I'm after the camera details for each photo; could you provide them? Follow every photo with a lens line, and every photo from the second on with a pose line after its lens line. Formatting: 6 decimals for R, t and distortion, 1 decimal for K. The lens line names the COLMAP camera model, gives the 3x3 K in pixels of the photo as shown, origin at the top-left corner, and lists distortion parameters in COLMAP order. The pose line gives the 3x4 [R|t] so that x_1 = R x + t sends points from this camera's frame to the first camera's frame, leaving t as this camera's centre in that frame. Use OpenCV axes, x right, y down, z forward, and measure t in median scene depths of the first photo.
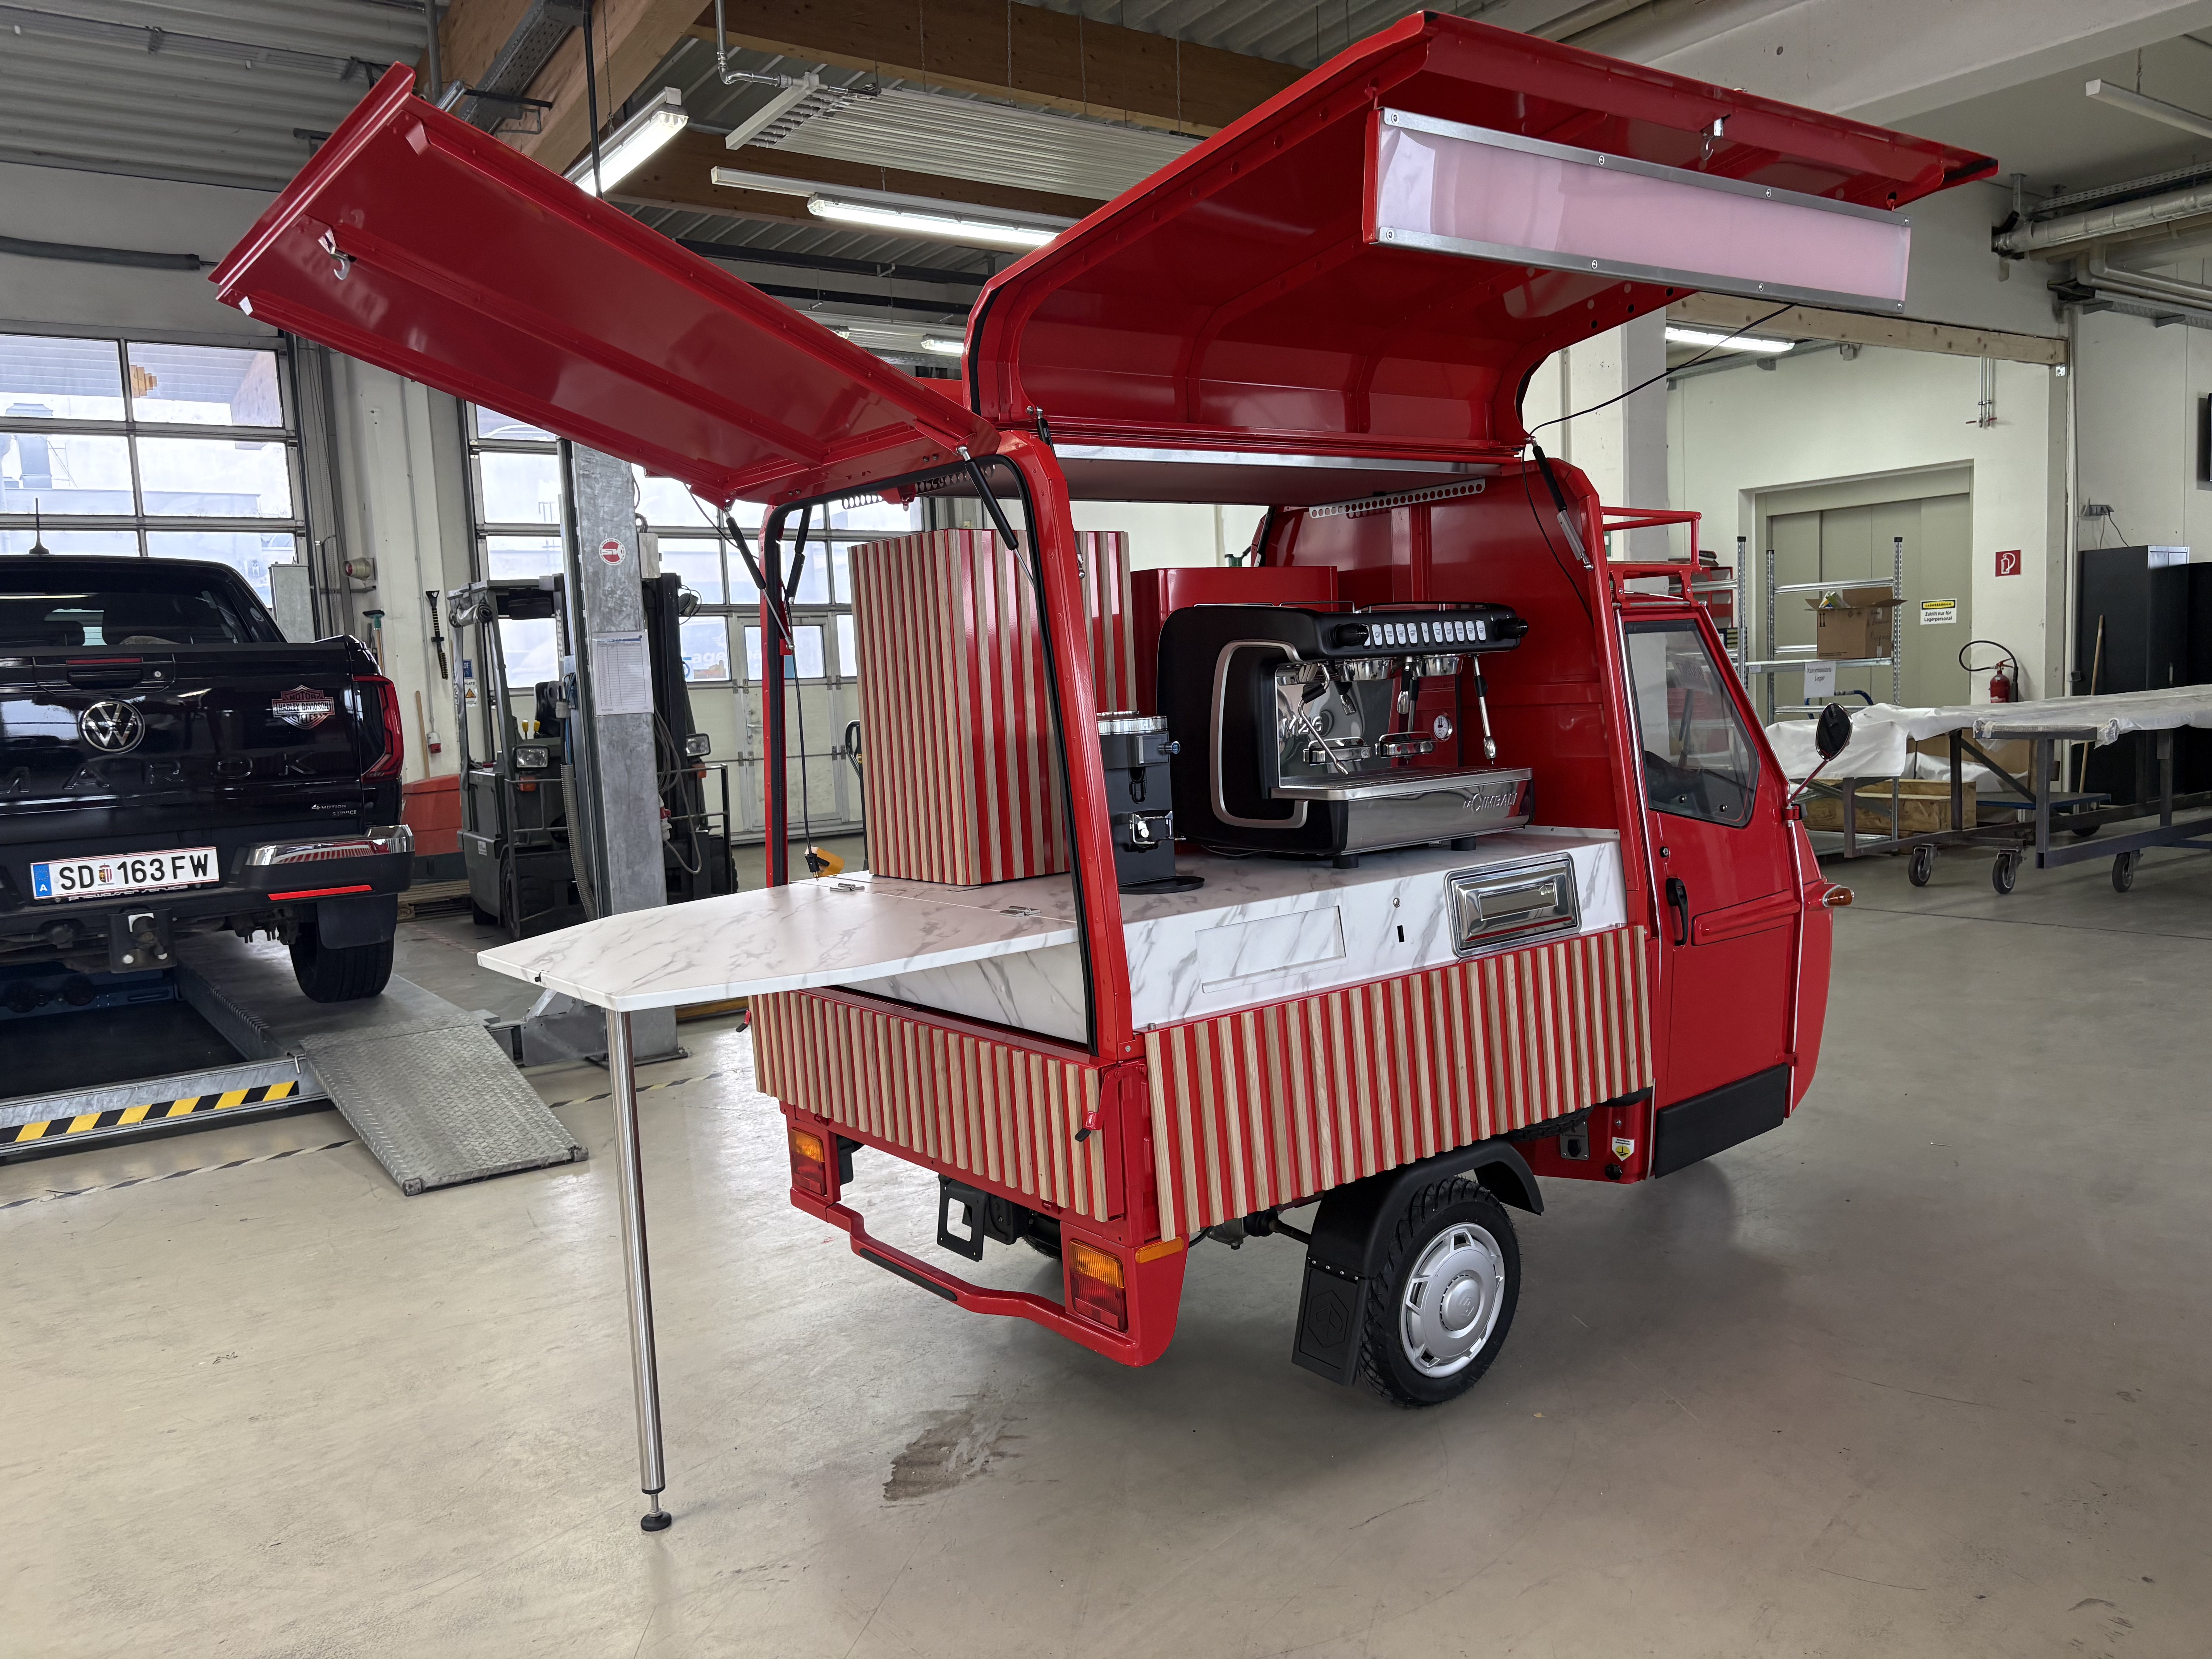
lens RADIAL K [[1661.7, 0, 1118.1], [0, 1661.7, 838.5], [0, 0, 1]] dist [0.041291, -0.040538]
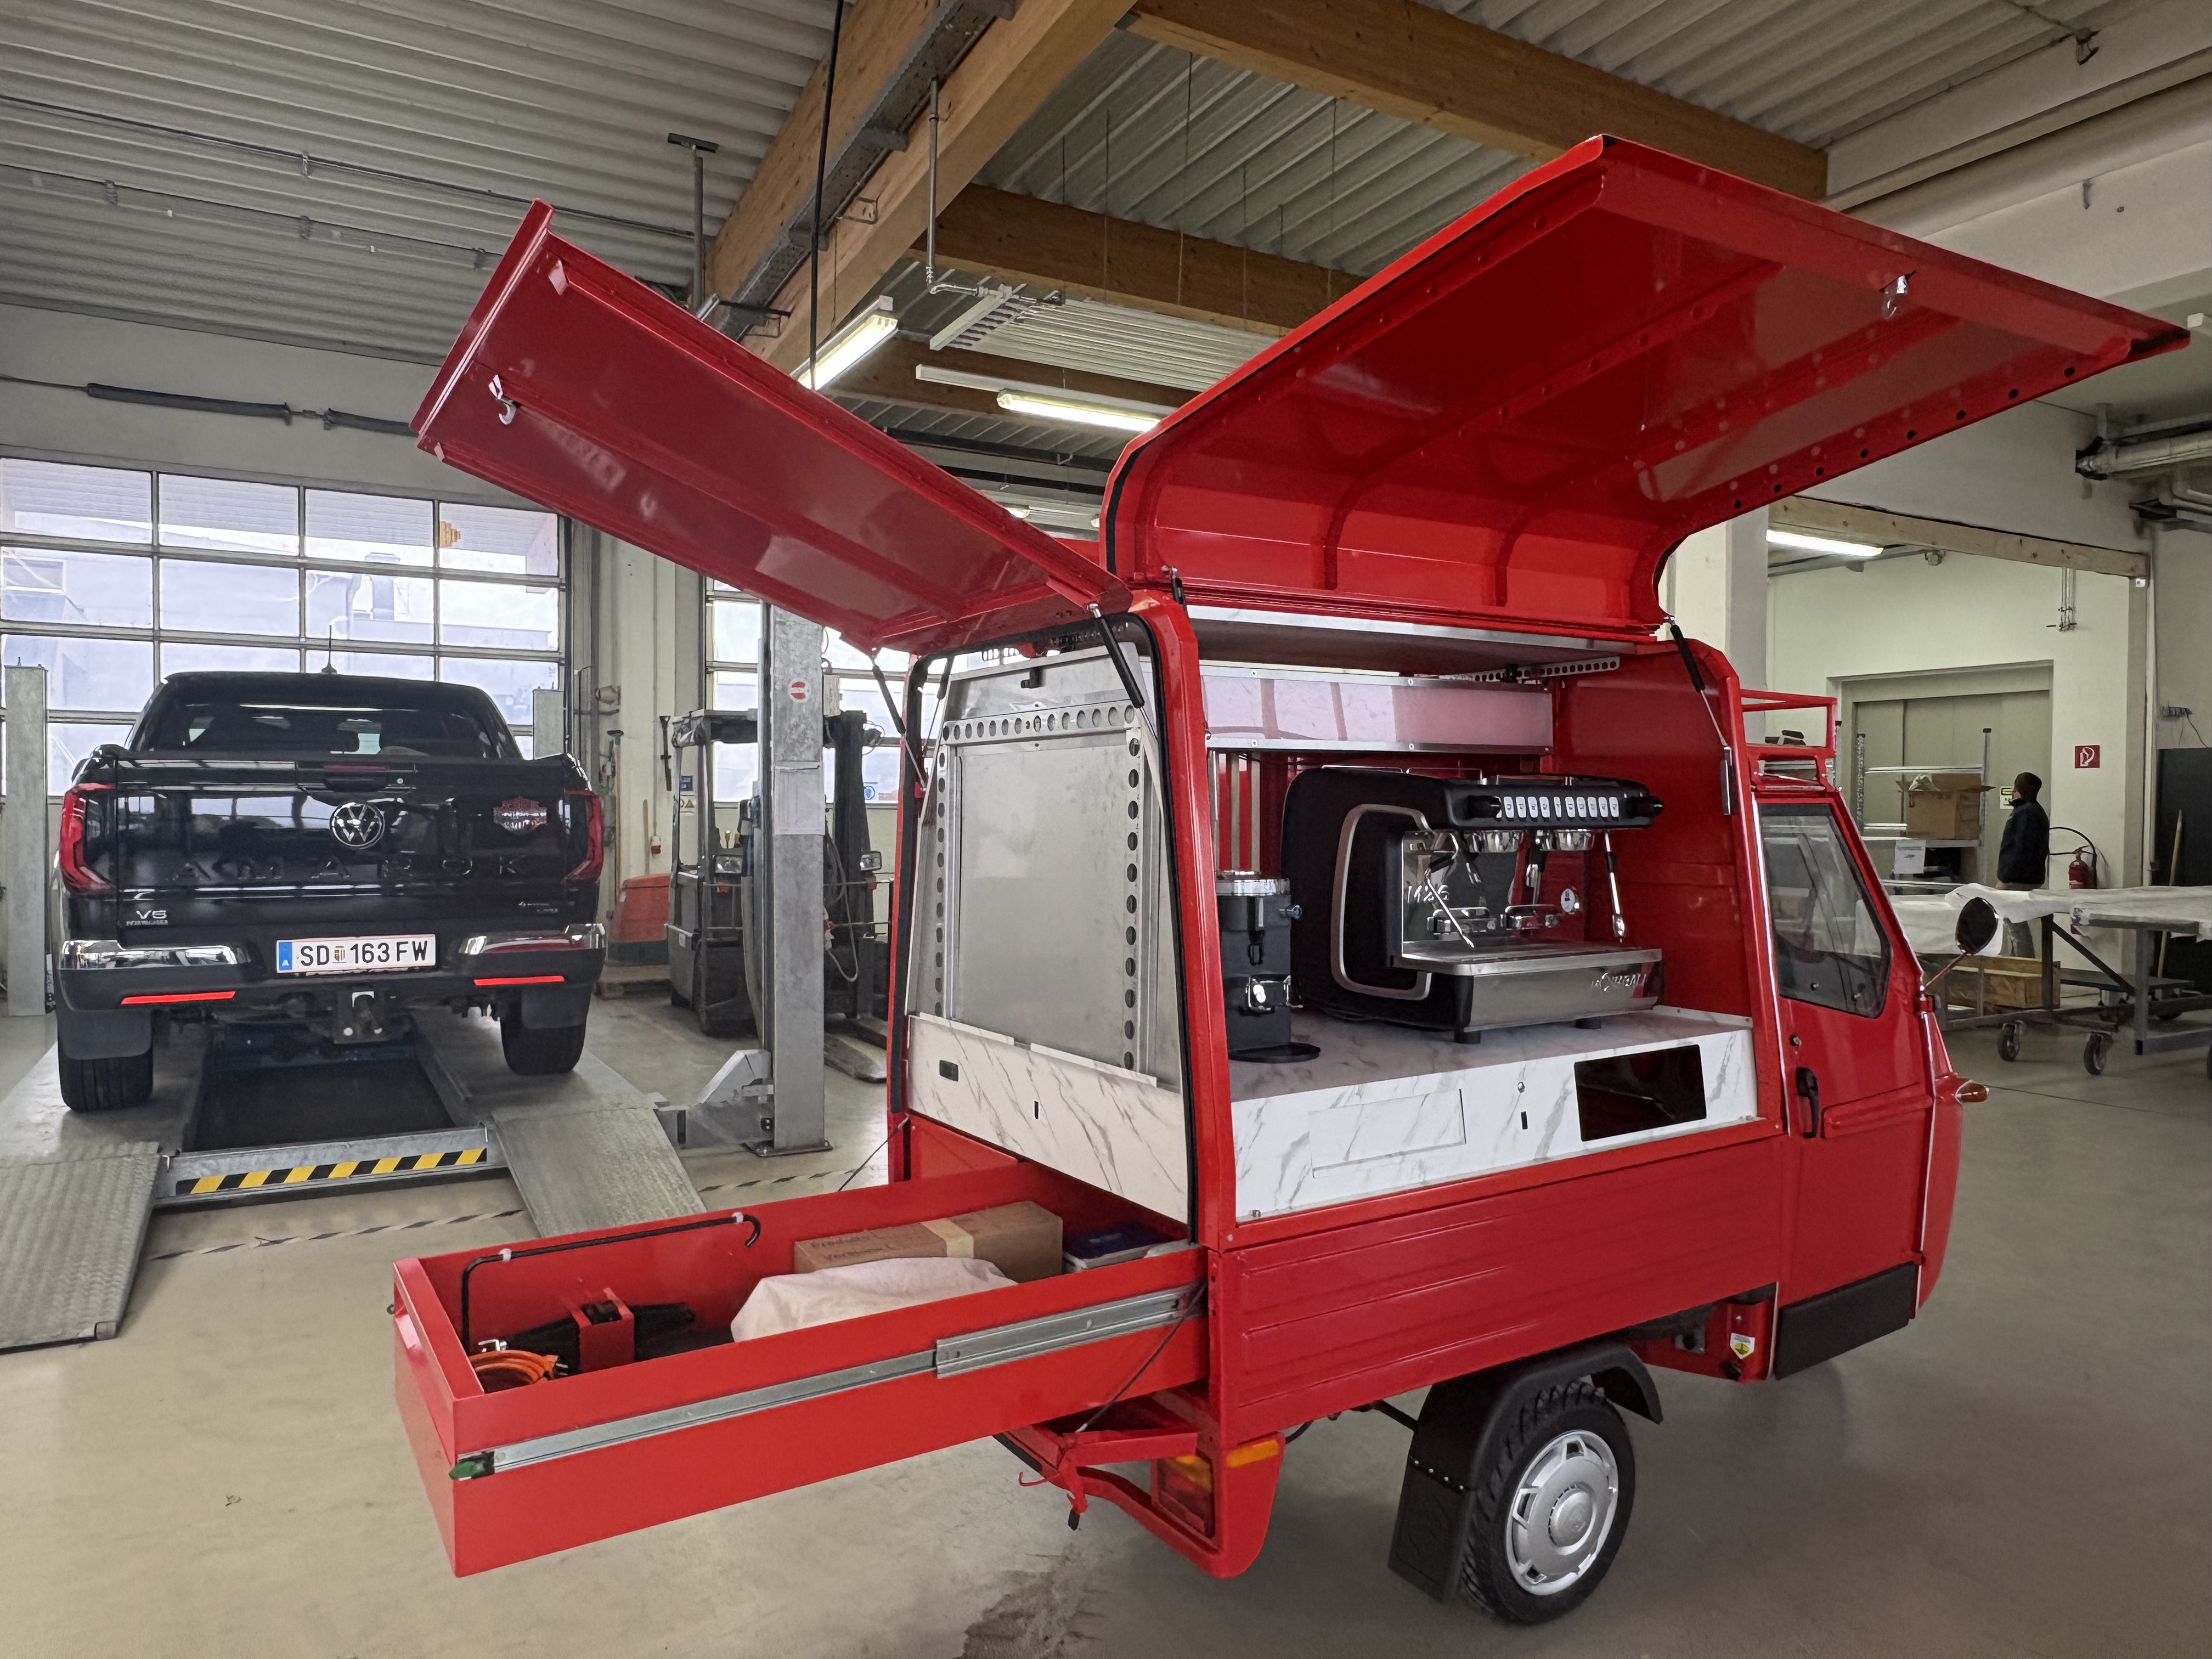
lens RADIAL K [[1443.4, 0, 1106.0], [0, 1443.4, 829.5], [0, 0, 1]] dist [-0.007508, -0.004228]
pose [[0.993768, 0.051994, -0.098600, 0.002234], [-0.059989, 0.994994, -0.079930, -0.015809], [0.093950, 0.085346, 0.991912, 0.078255]]
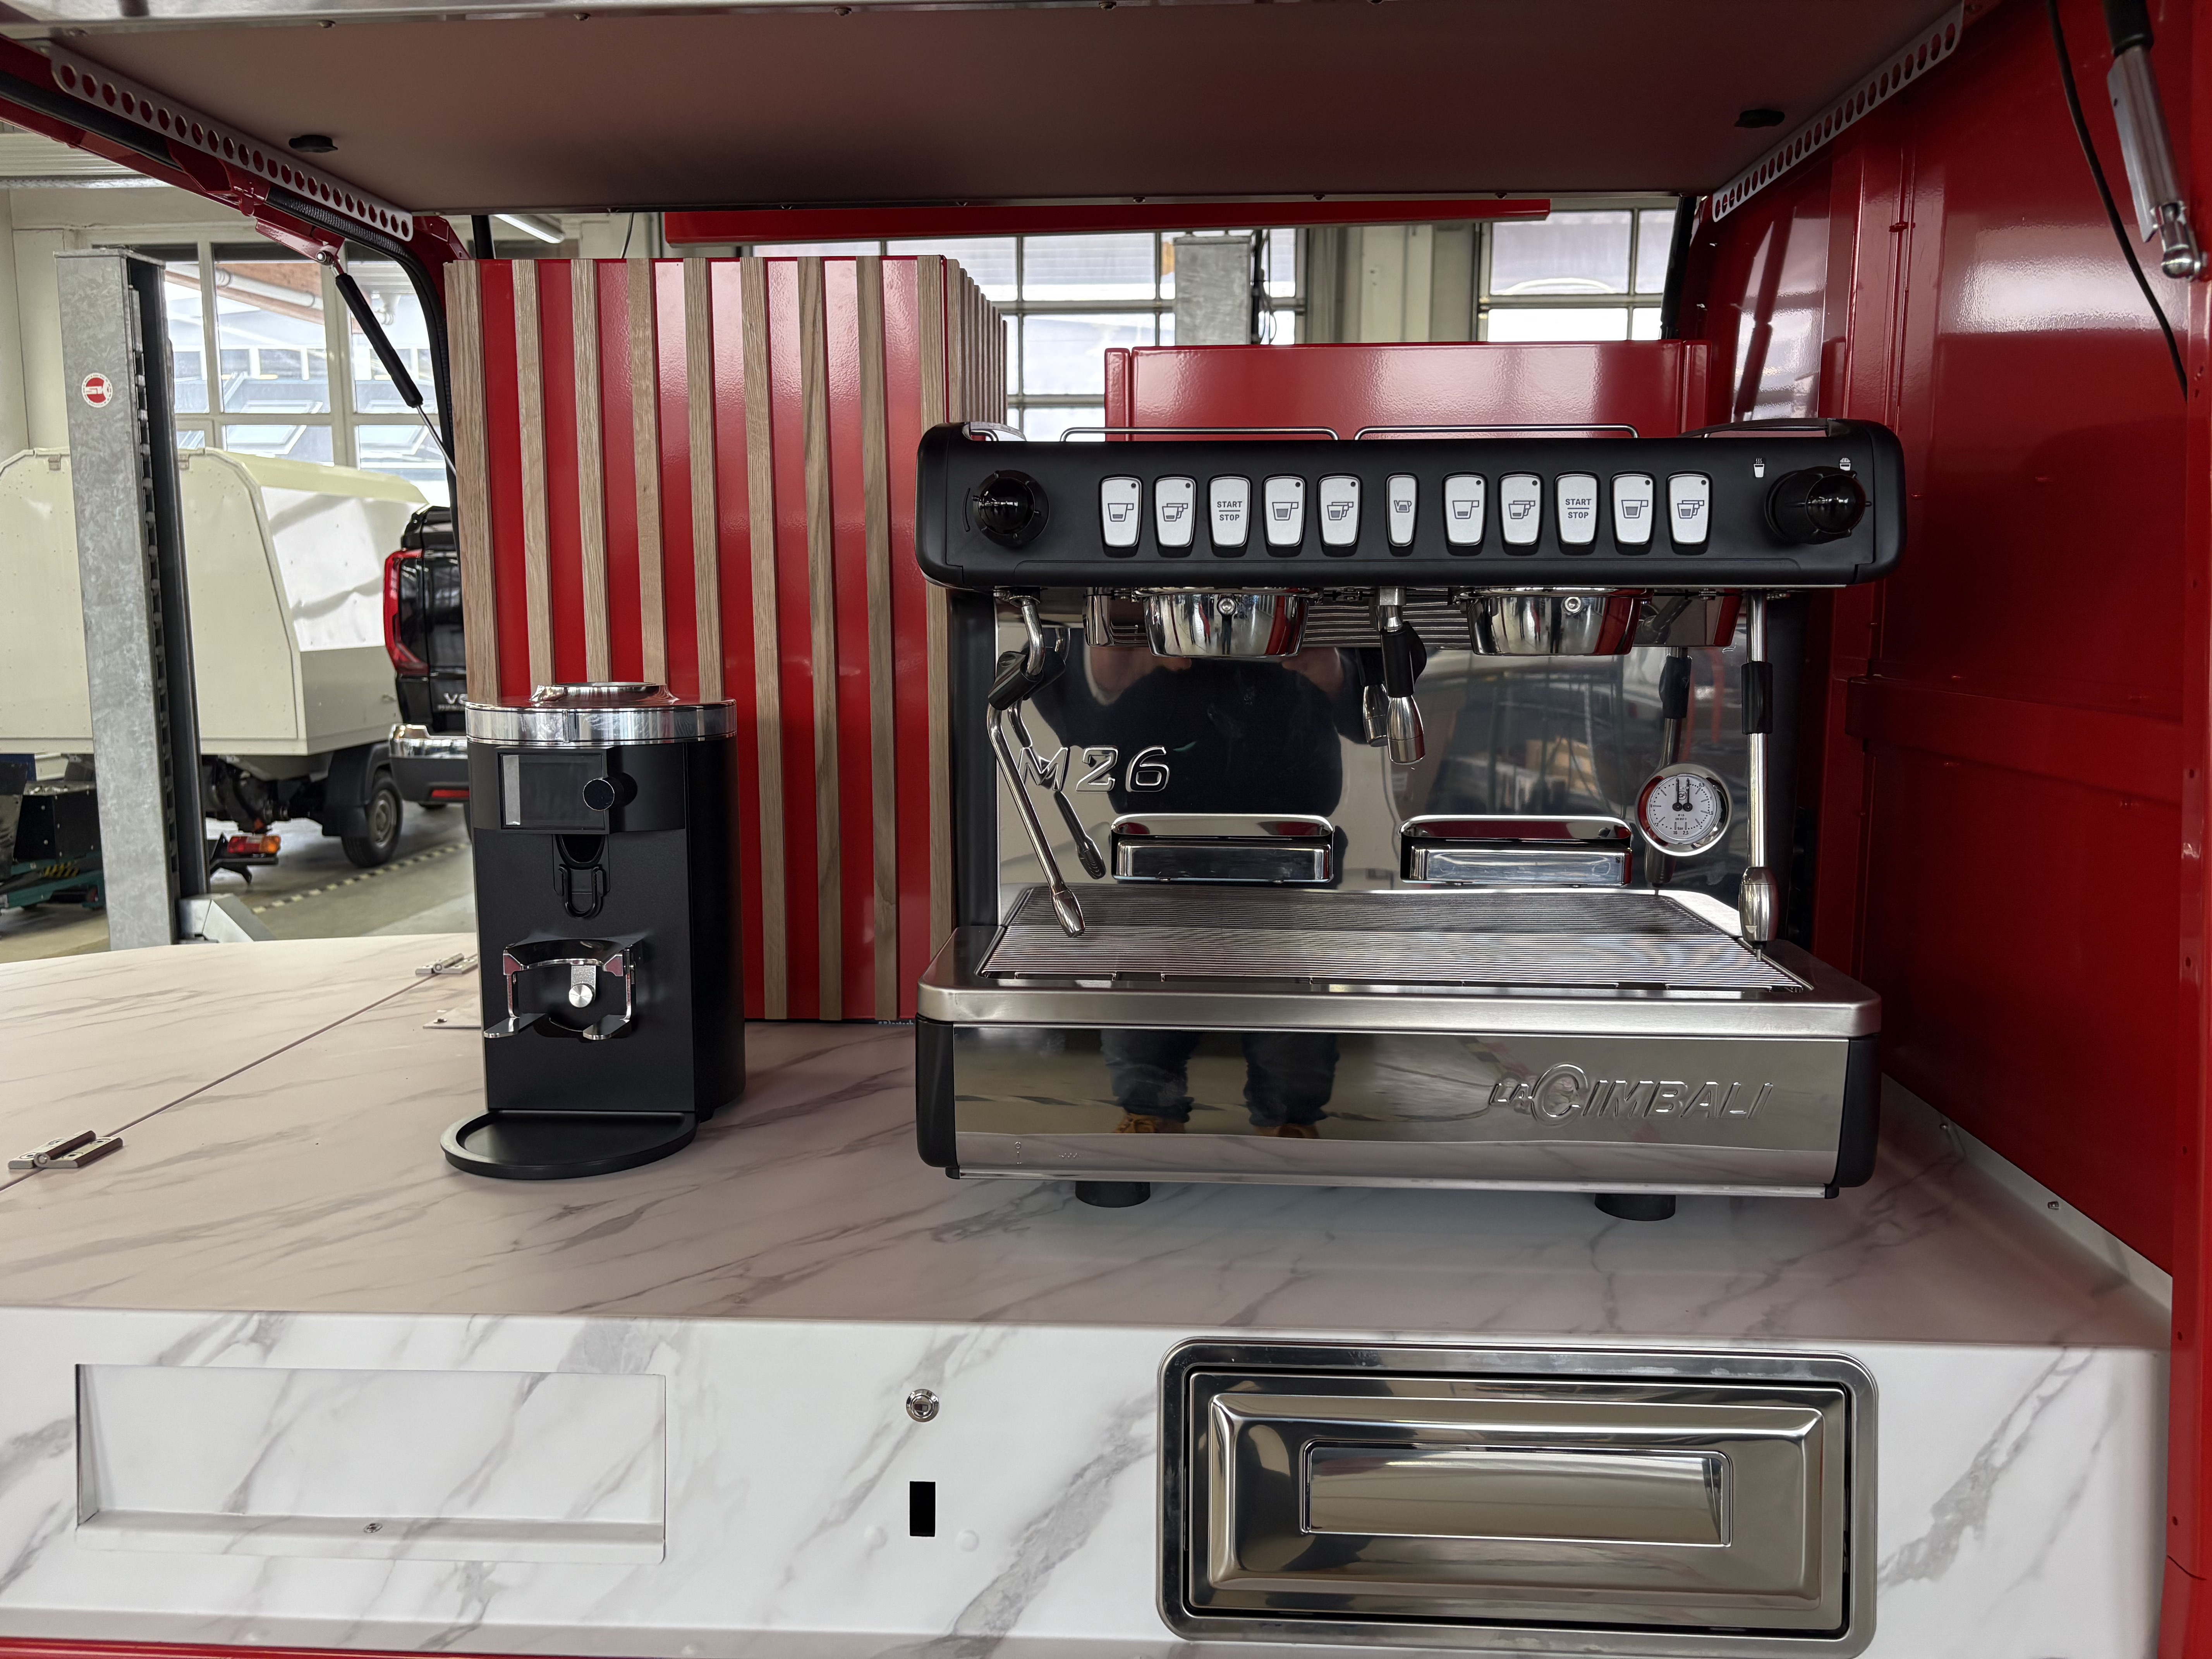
lens RADIAL K [[1661.7, 0, 1118.1], [0, 1661.7, 838.5], [0, 0, 1]] dist [0.041291, -0.040538]
pose [[0.756541, 0.141824, -0.638382, 0.206106], [-0.098775, 0.989782, 0.102835, -0.053779], [0.646443, -0.014743, 0.762820, 0.439797]]
